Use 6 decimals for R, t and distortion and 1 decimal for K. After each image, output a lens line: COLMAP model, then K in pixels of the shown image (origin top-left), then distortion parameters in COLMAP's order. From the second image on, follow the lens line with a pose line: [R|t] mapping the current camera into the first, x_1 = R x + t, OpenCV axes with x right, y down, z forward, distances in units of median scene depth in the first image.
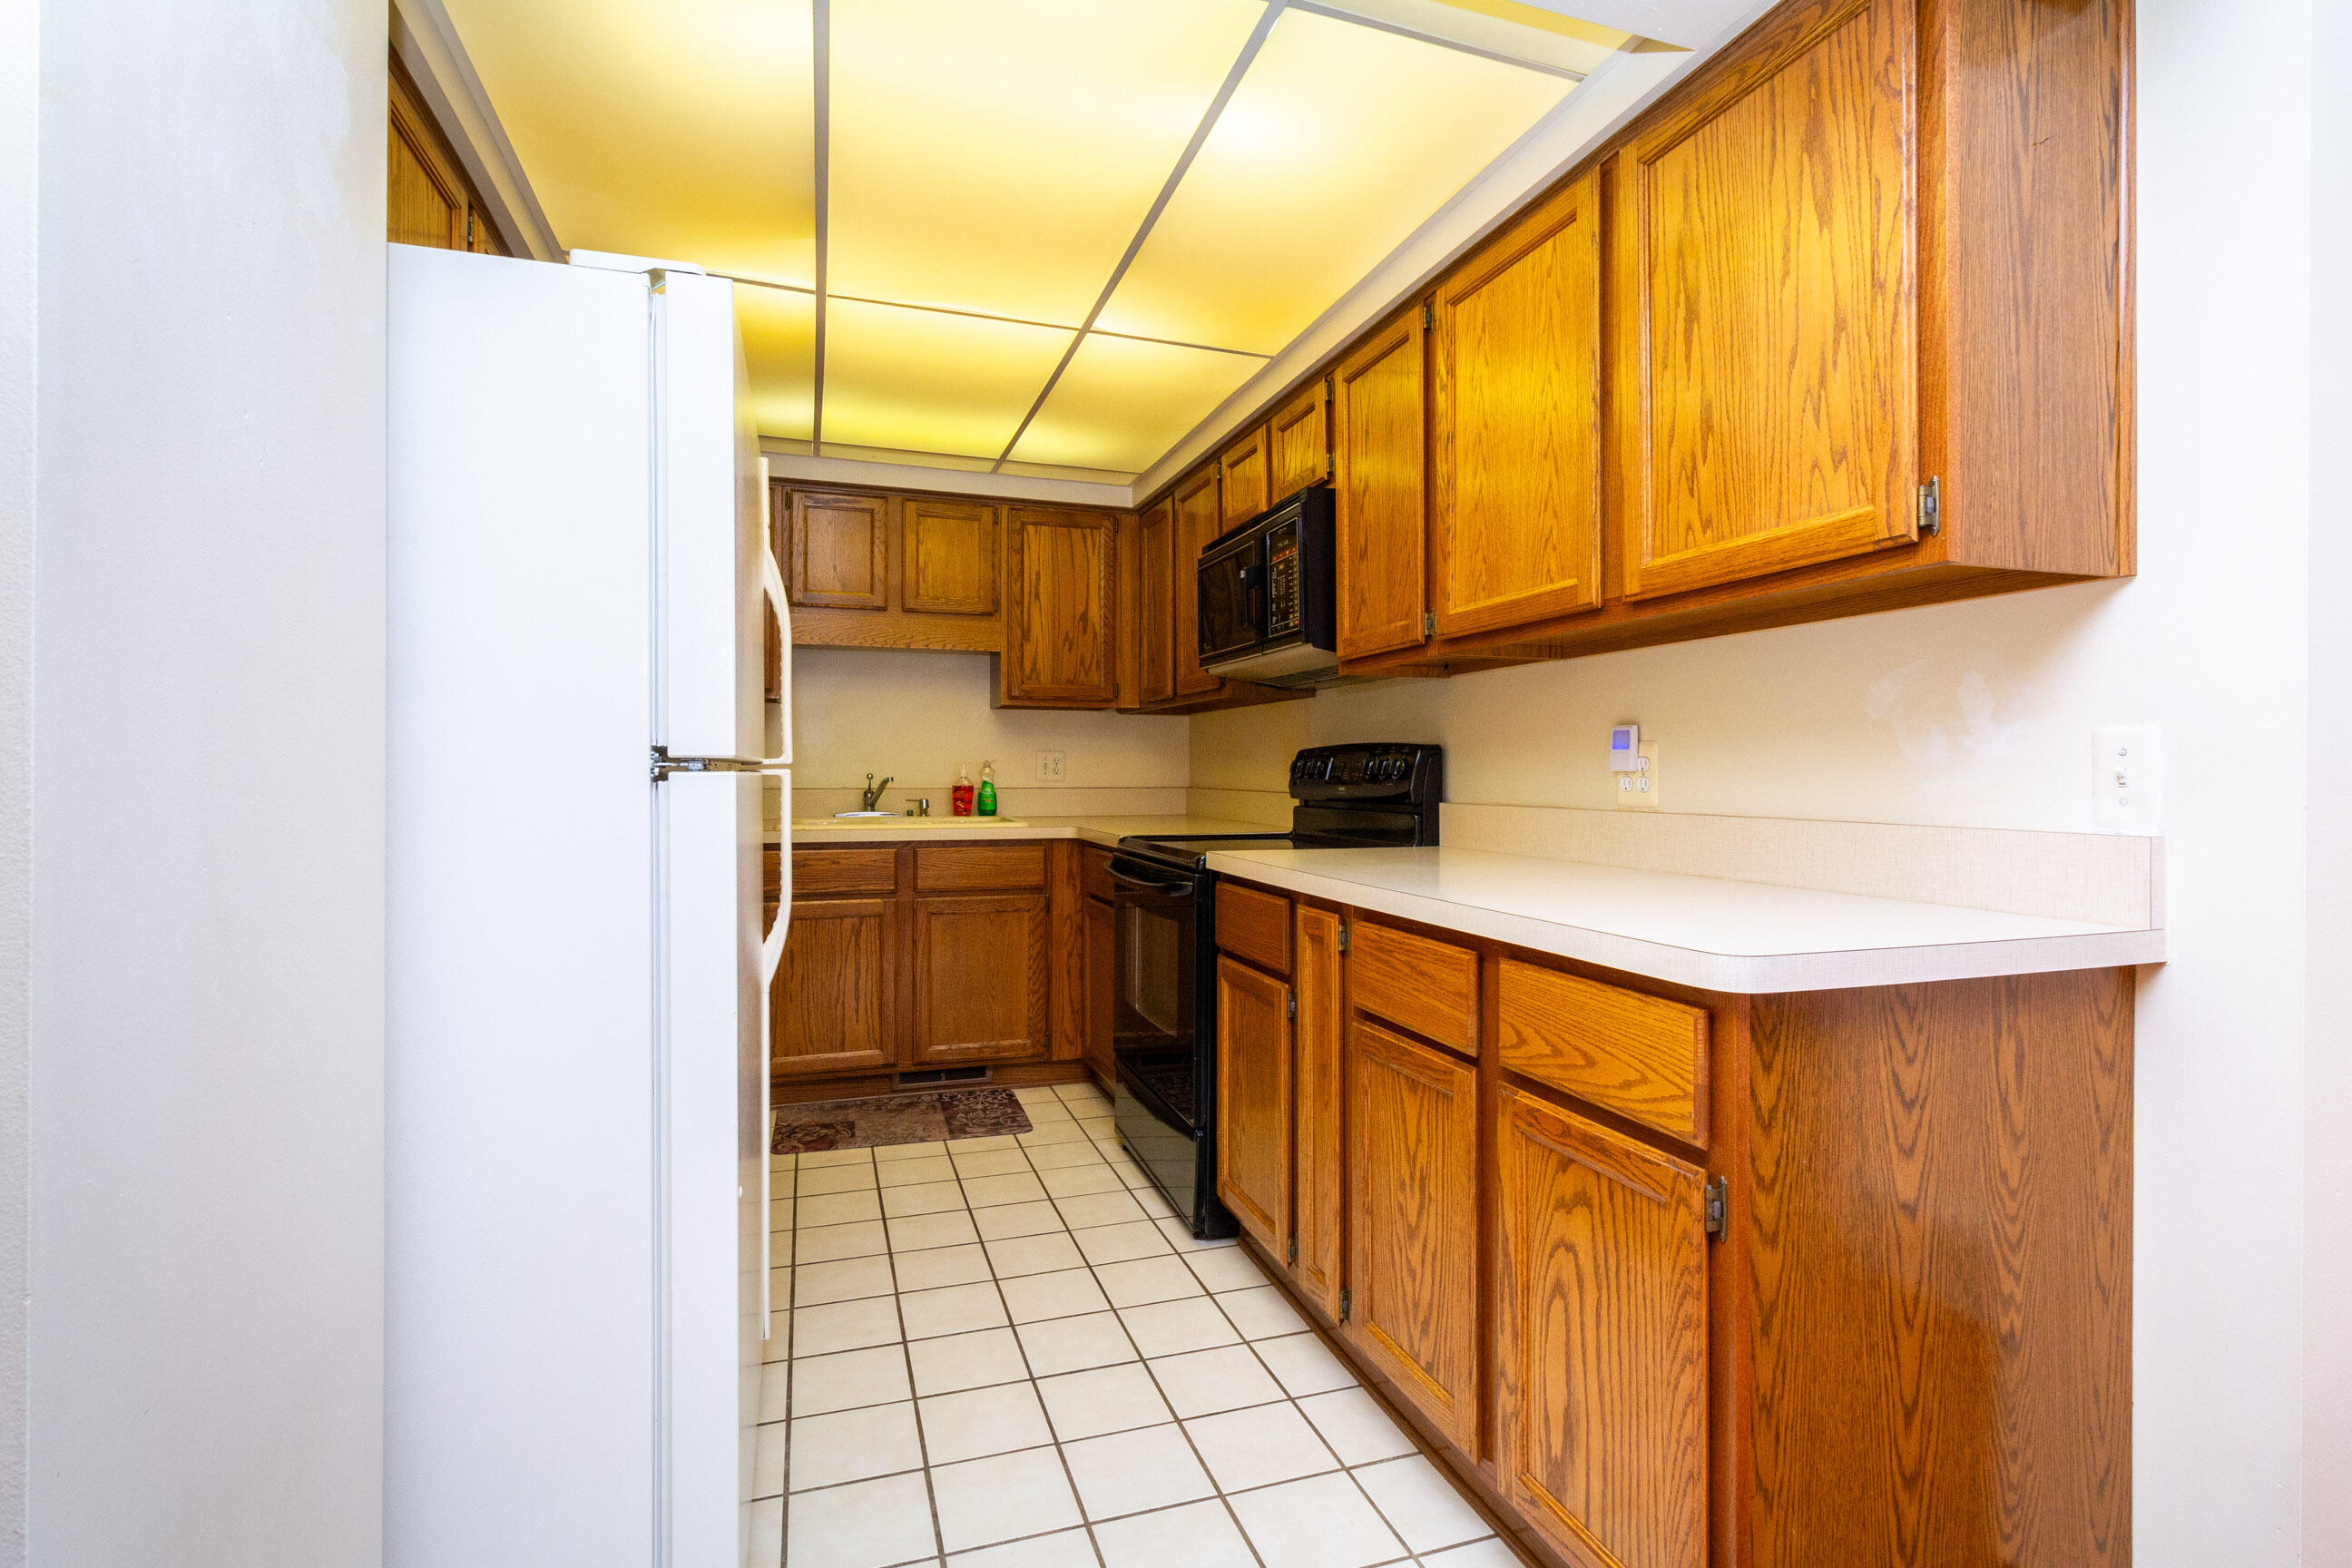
lens RADIAL K [[1095.1, 0, 1187.9], [0, 1095.1, 764.0], [0, 0, 1]] dist [-0.001441, -0.000242]
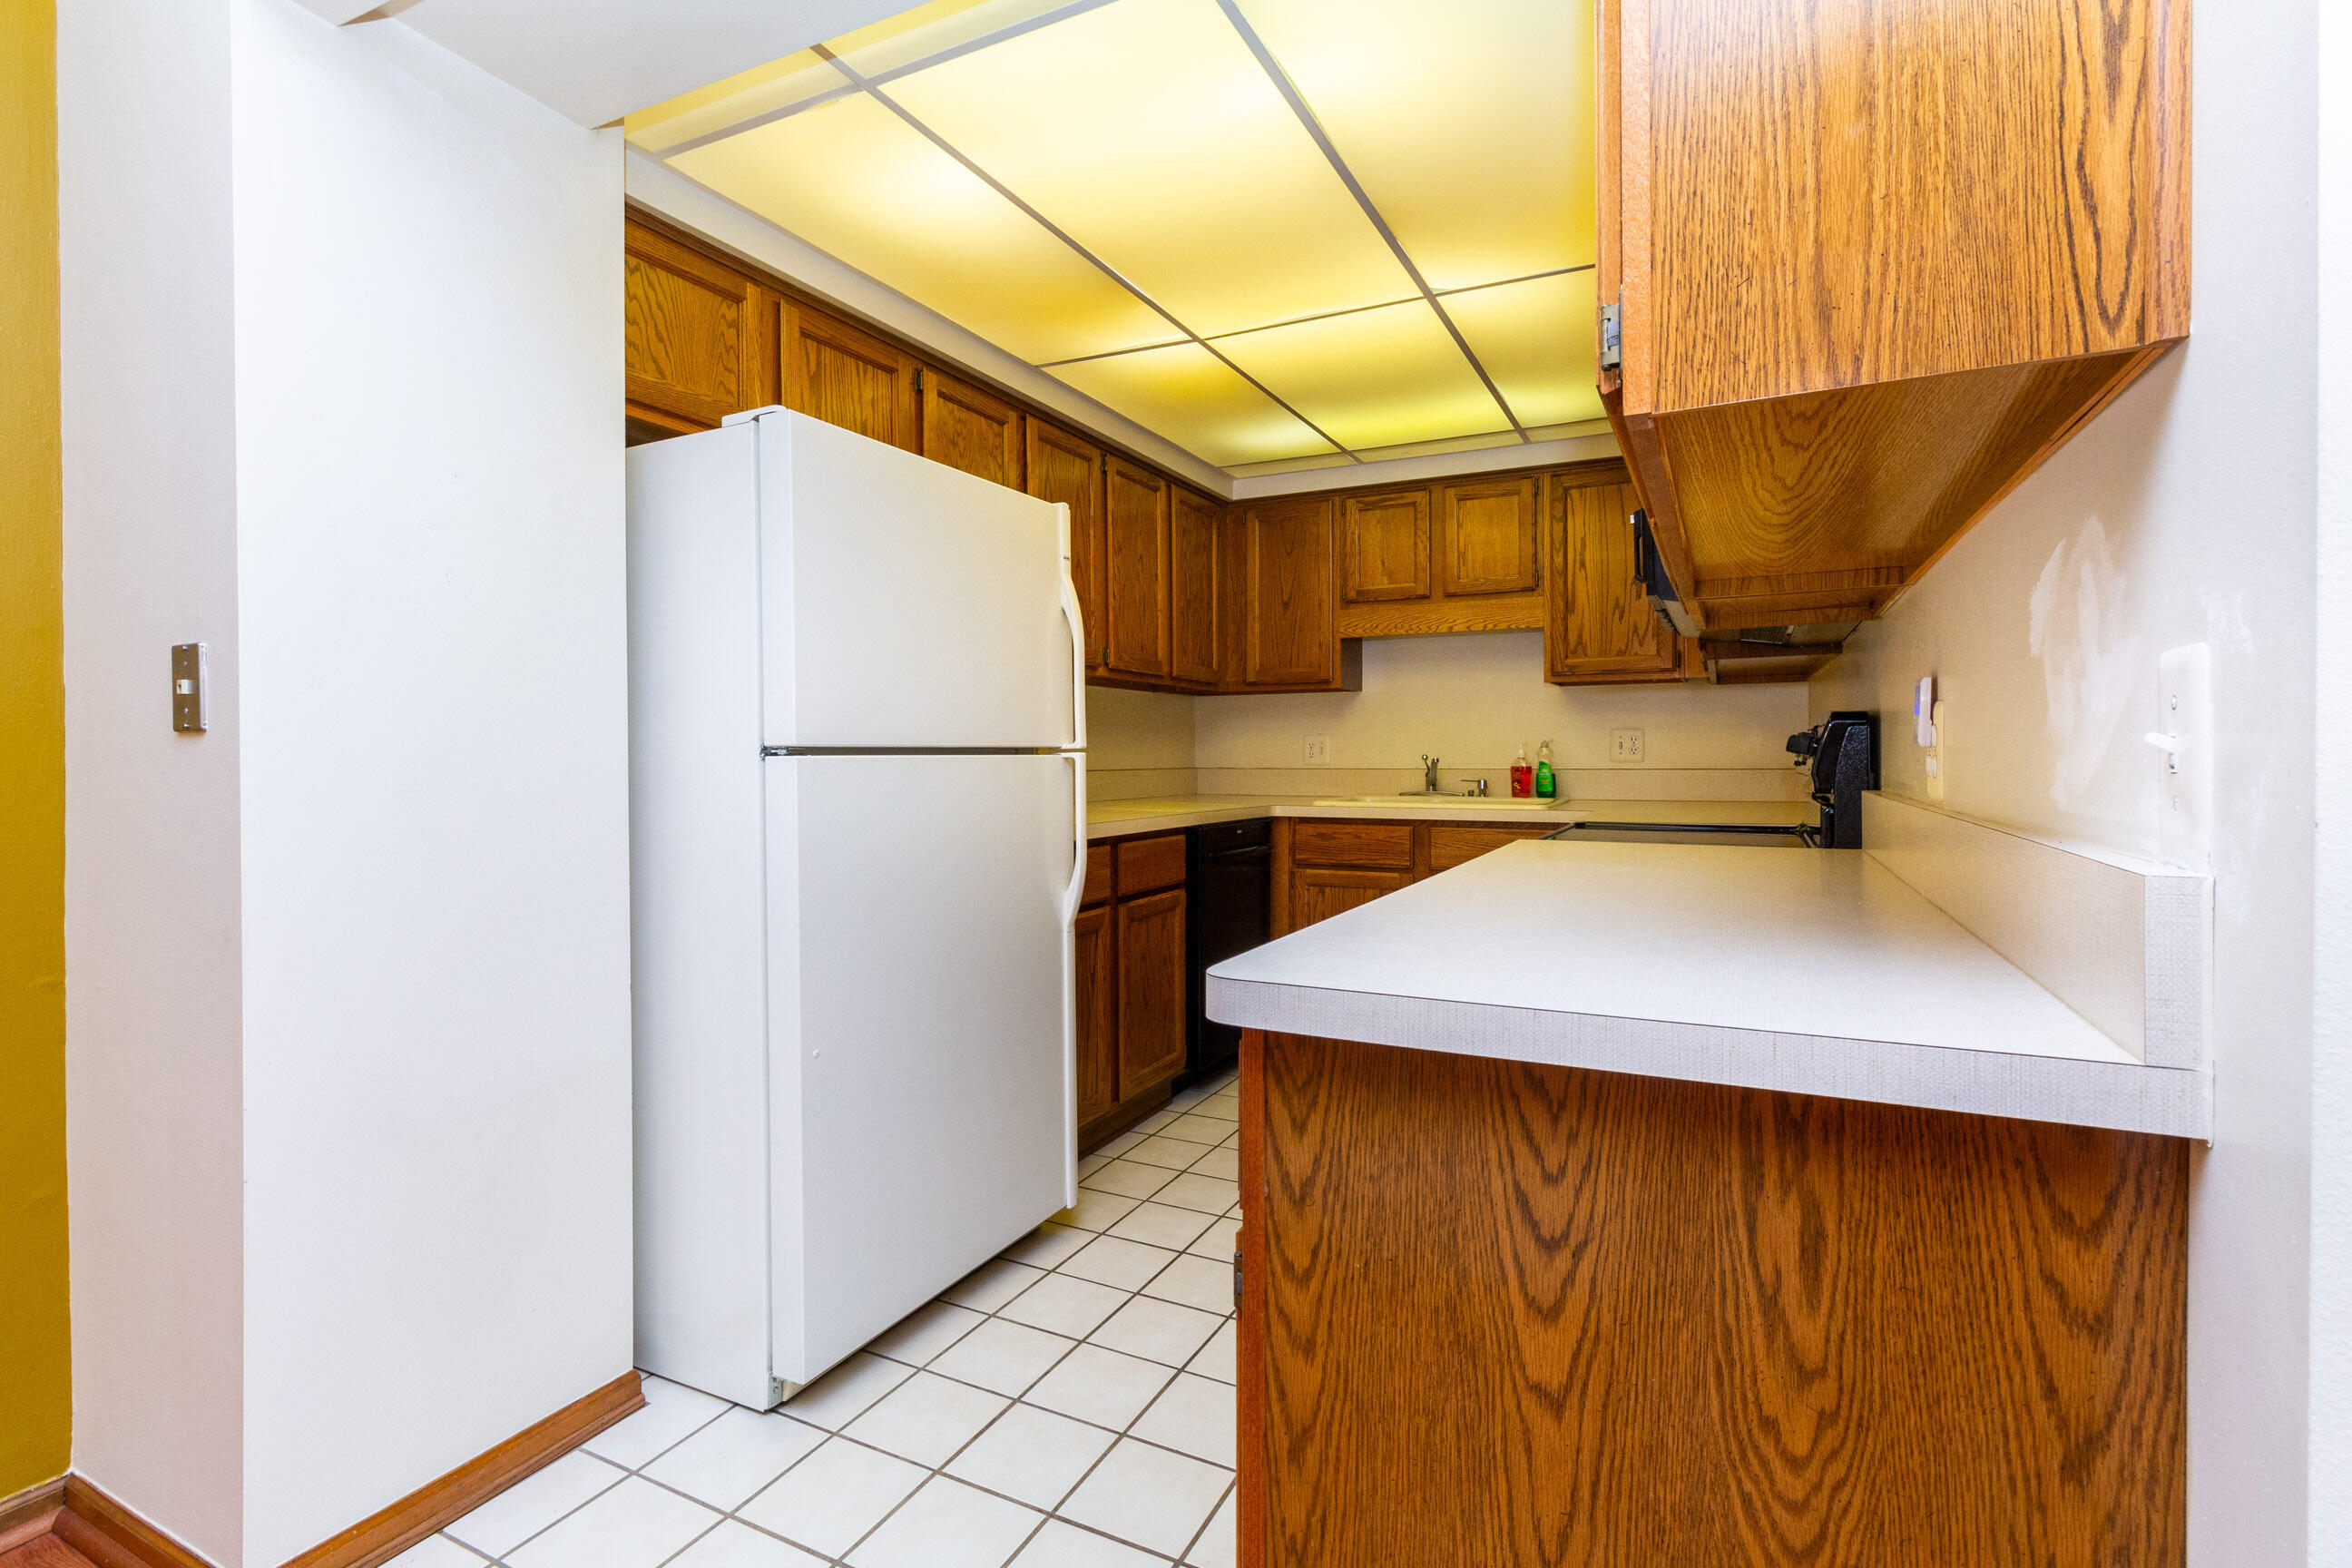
lens RADIAL K [[1089.7, 0, 1211.6], [0, 1089.7, 760.3], [0, 0, 1]] dist [-0.001198, 0.000025]
pose [[0.709491, -0.001706, -0.704712, 0.331659], [0.011879, 0.999884, 0.009539, 0.001940], [0.704614, -0.015139, 0.709429, 0.129508]]
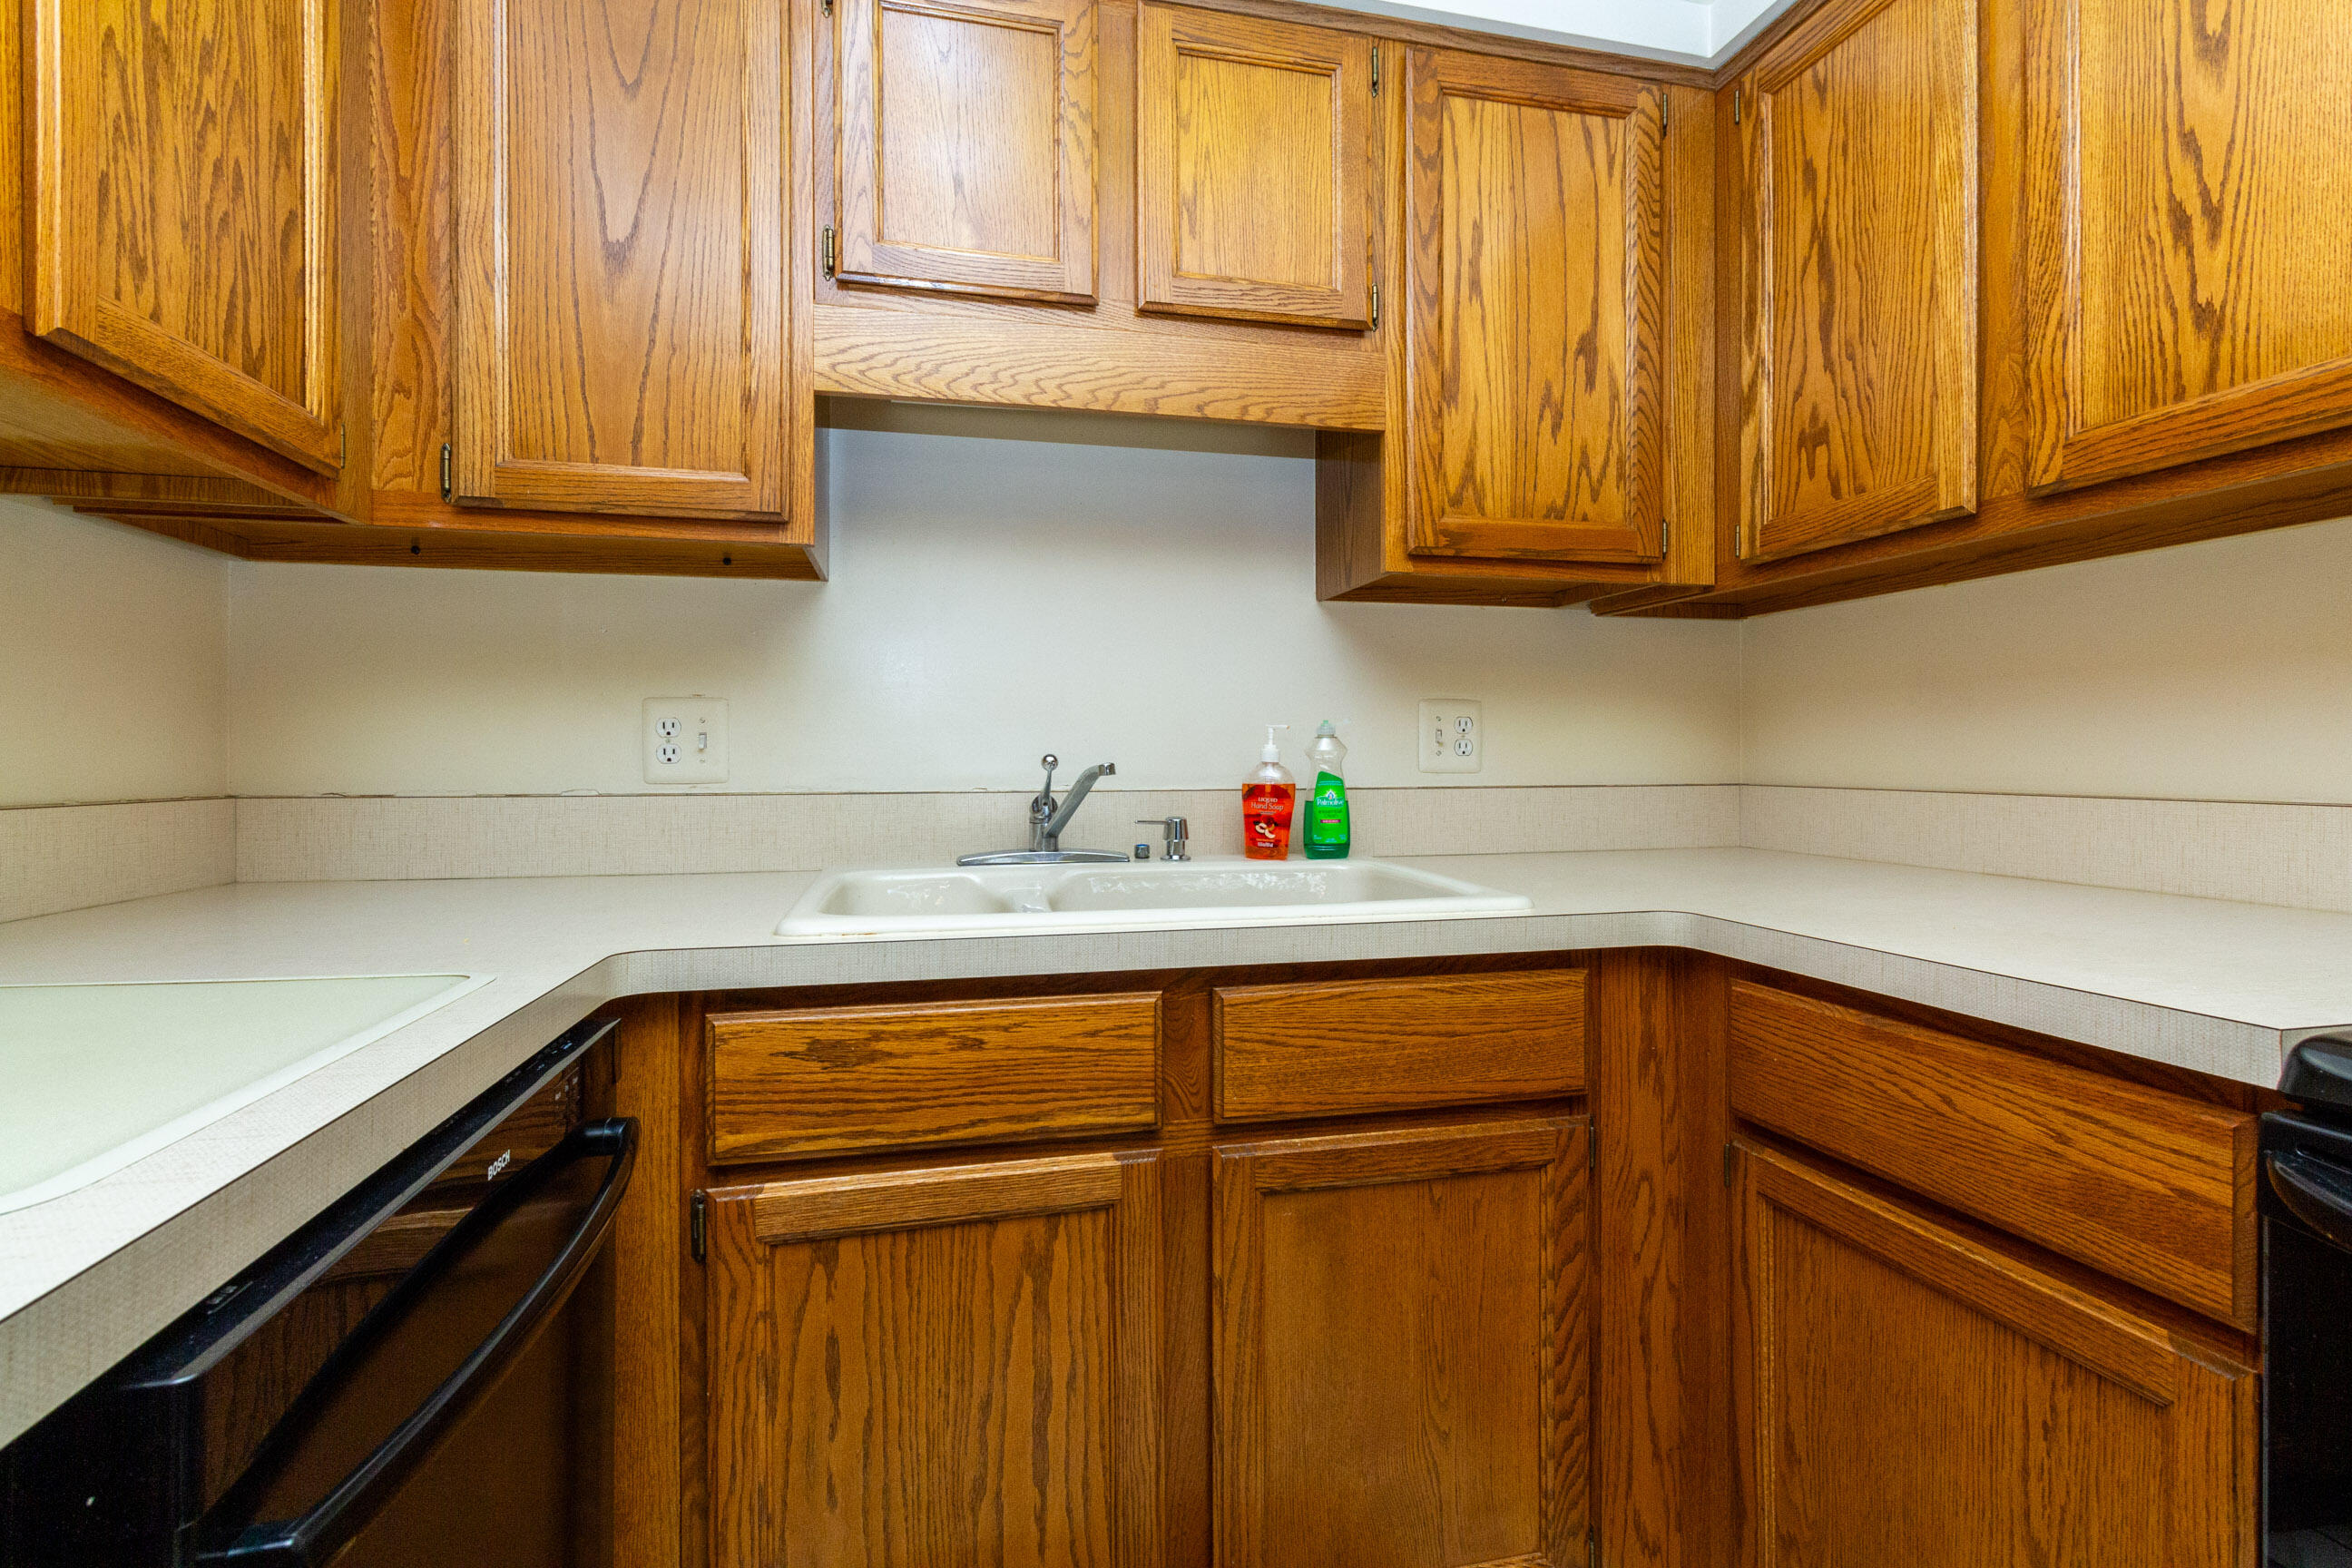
lens RADIAL K [[1095.1, 0, 1187.9], [0, 1095.1, 764.0], [0, 0, 1]] dist [-0.001441, -0.000242]
pose [[0.995525, -0.003870, -0.094423, -0.228590], [0.005034, 0.999914, 0.012094, 0.008504], [0.094369, -0.012515, 0.995459, 0.691357]]
